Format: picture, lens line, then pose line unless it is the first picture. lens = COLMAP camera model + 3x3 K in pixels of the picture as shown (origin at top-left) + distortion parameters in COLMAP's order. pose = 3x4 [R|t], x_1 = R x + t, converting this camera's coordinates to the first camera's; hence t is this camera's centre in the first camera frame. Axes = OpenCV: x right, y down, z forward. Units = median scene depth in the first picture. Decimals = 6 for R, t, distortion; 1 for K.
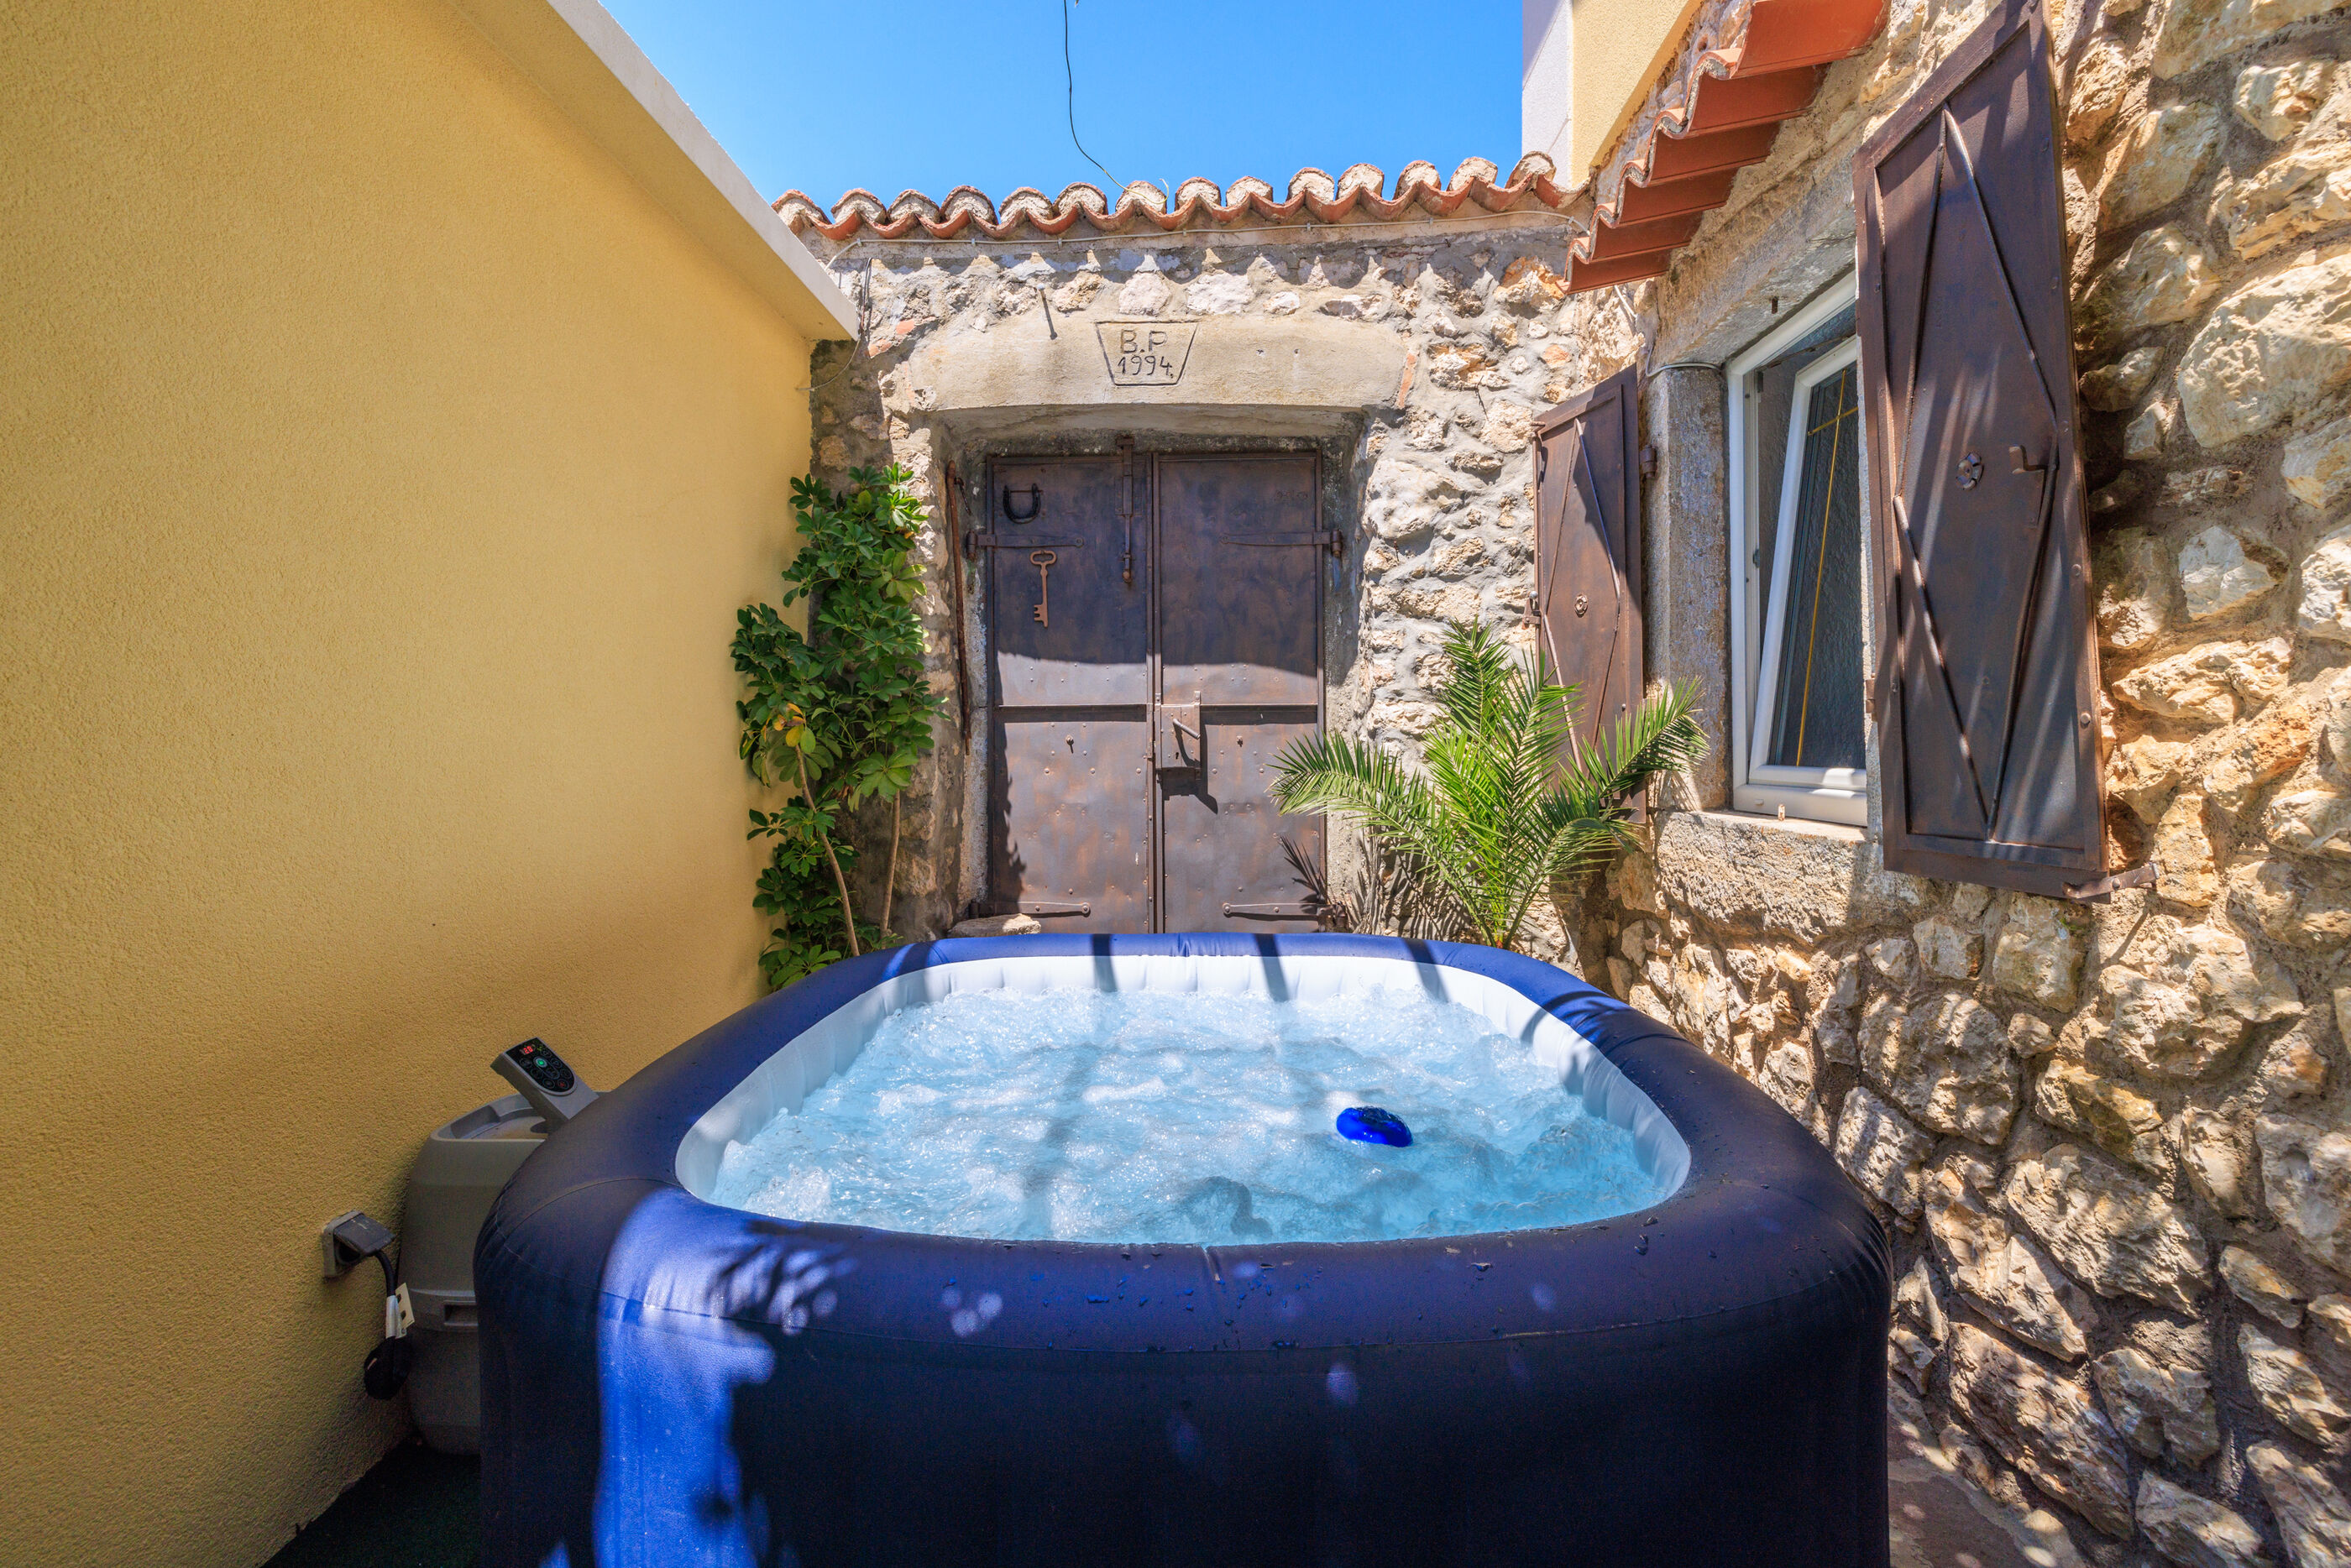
lens RADIAL K [[1024.5, 0, 1178.2], [0, 1024.5, 747.2], [0, 0, 1]] dist [0.000616, -0.000001]
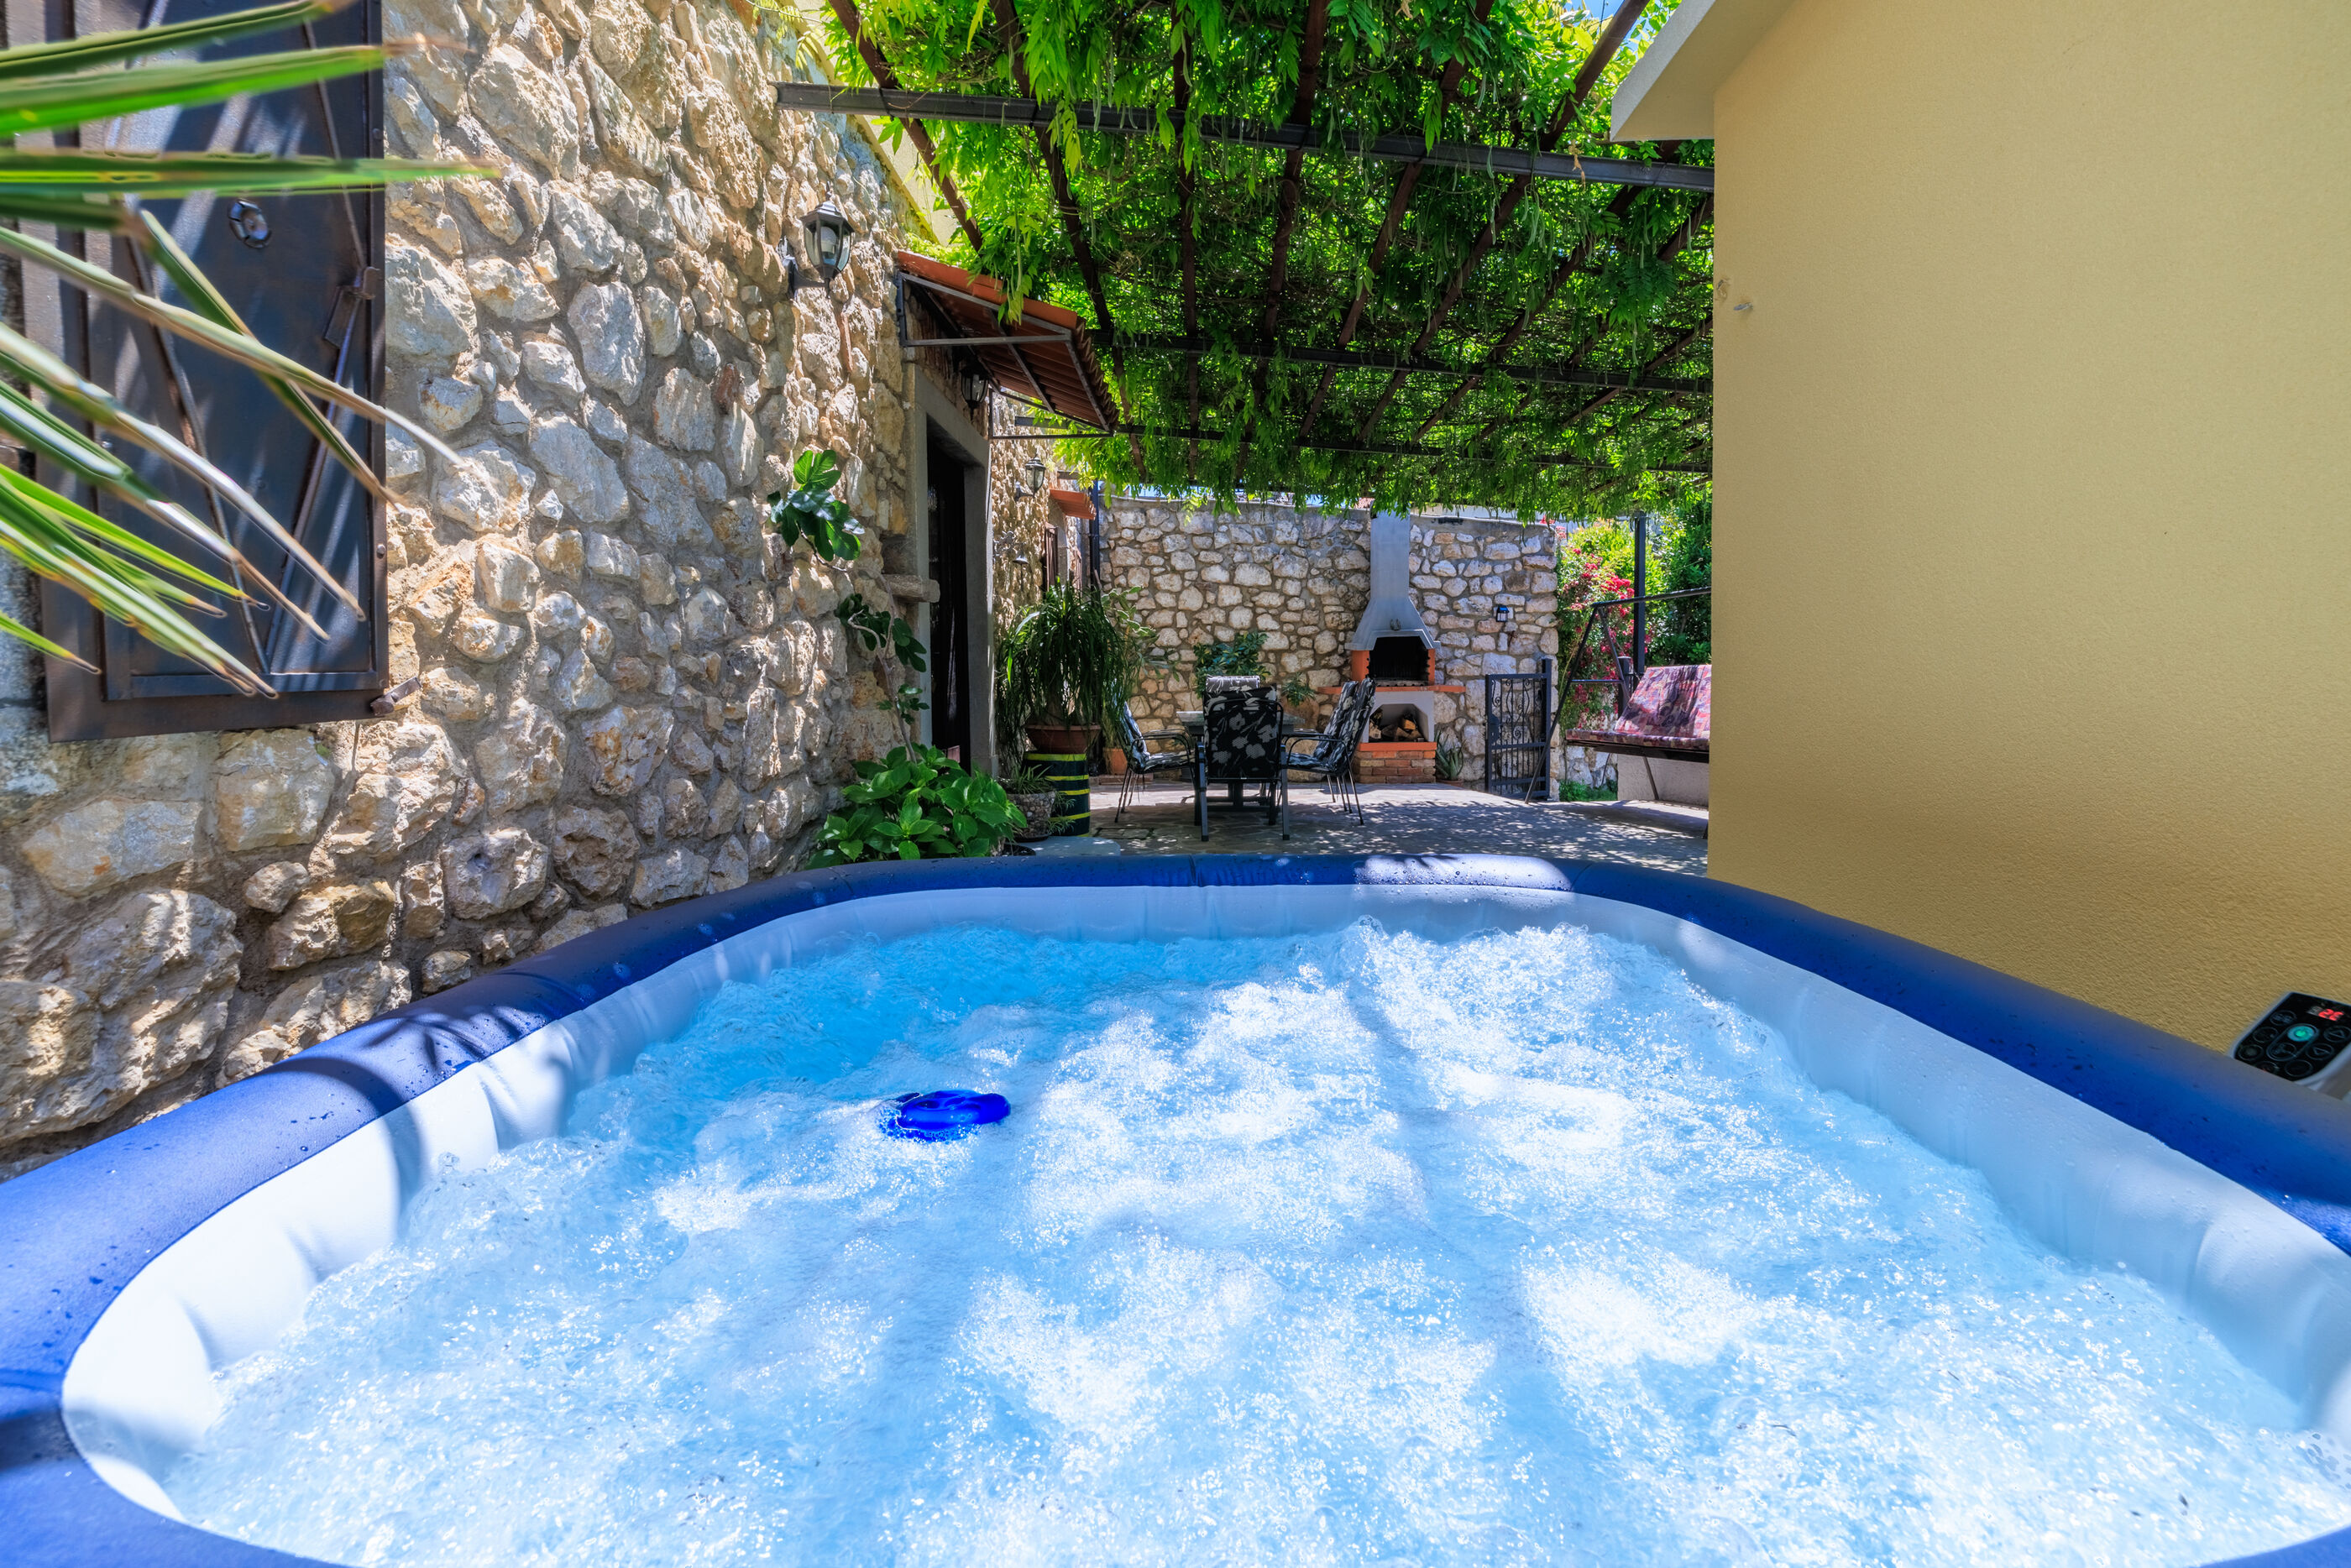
lens RADIAL K [[1007.5, 0, 1183.8], [0, 1007.5, 717.8], [0, 0, 1]] dist [0.002077, 0.000193]
pose [[-0.999836, 0.015075, -0.010052, 0.014160], [0.014651, 0.999051, 0.041015, 0.044754], [0.010661, 0.040861, -0.999108, 0.780229]]
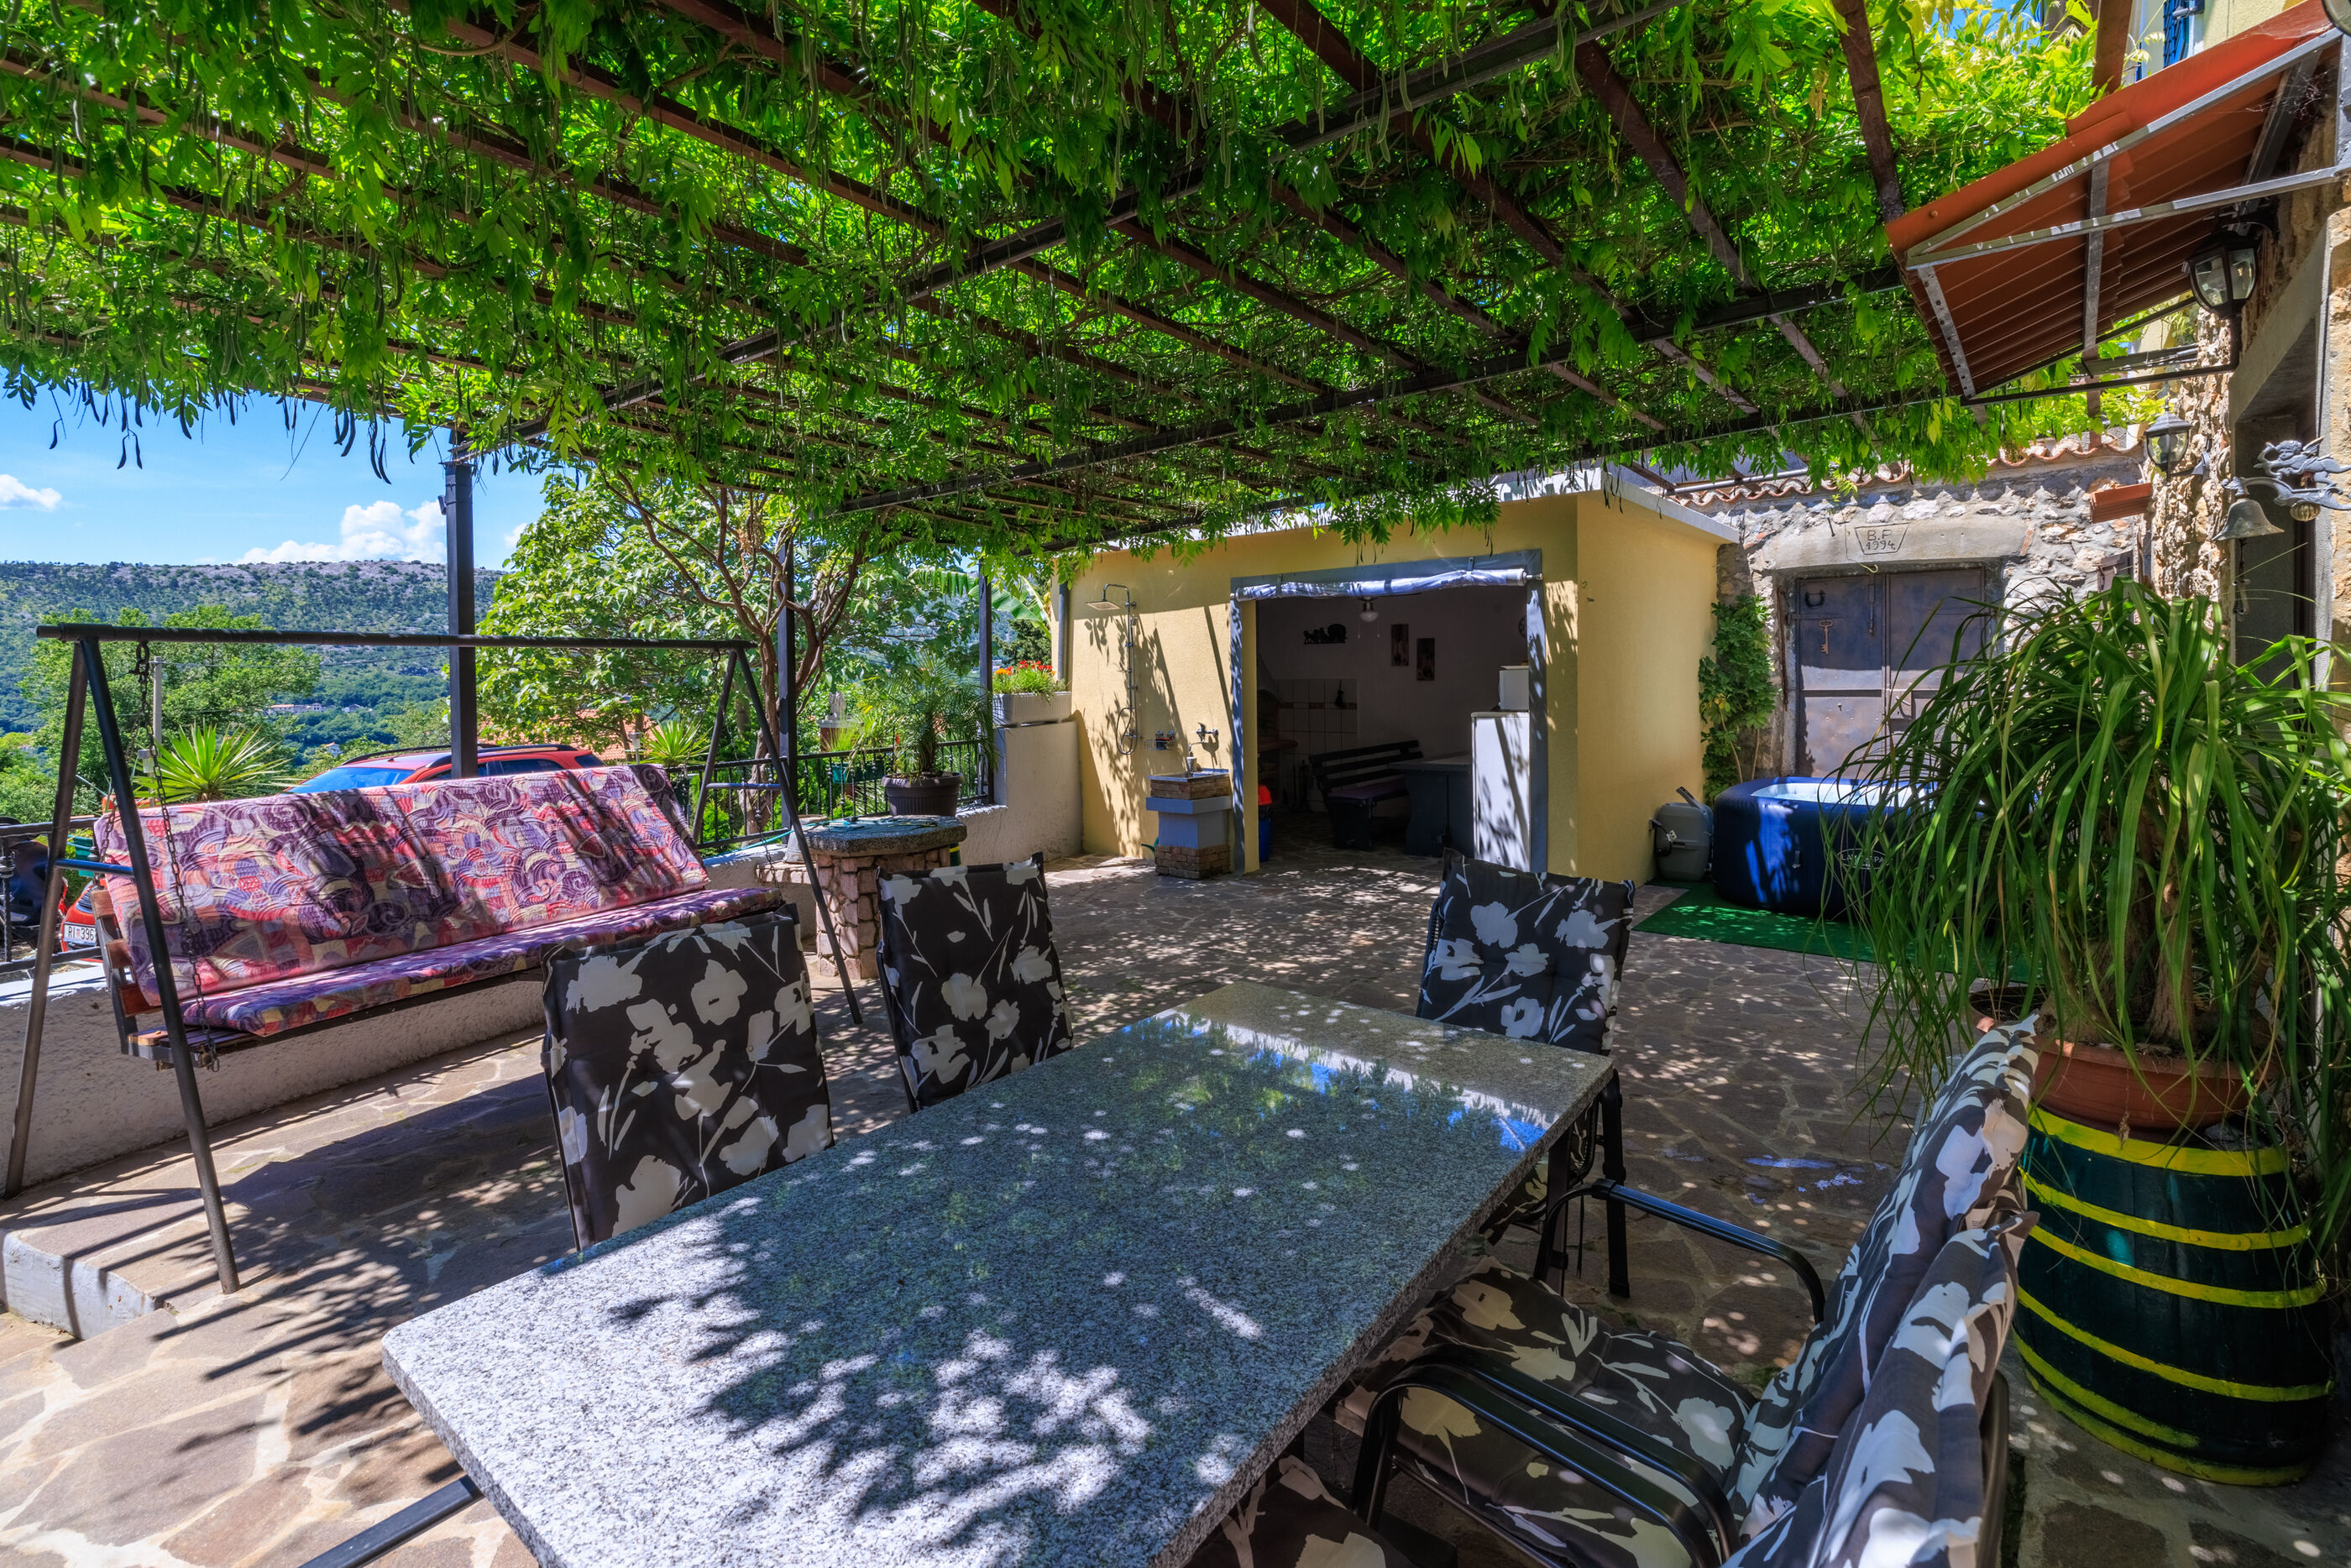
lens RADIAL K [[1011.4, 0, 1183.6], [0, 1011.4, 699.7], [0, 0, 1]] dist [0.002728, 0.000523]
pose [[0.784518, 0.008204, -0.620051, 0.155135], [0.004168, 0.999820, 0.018503, -0.072125], [0.620091, -0.017101, 0.784343, -1.774682]]
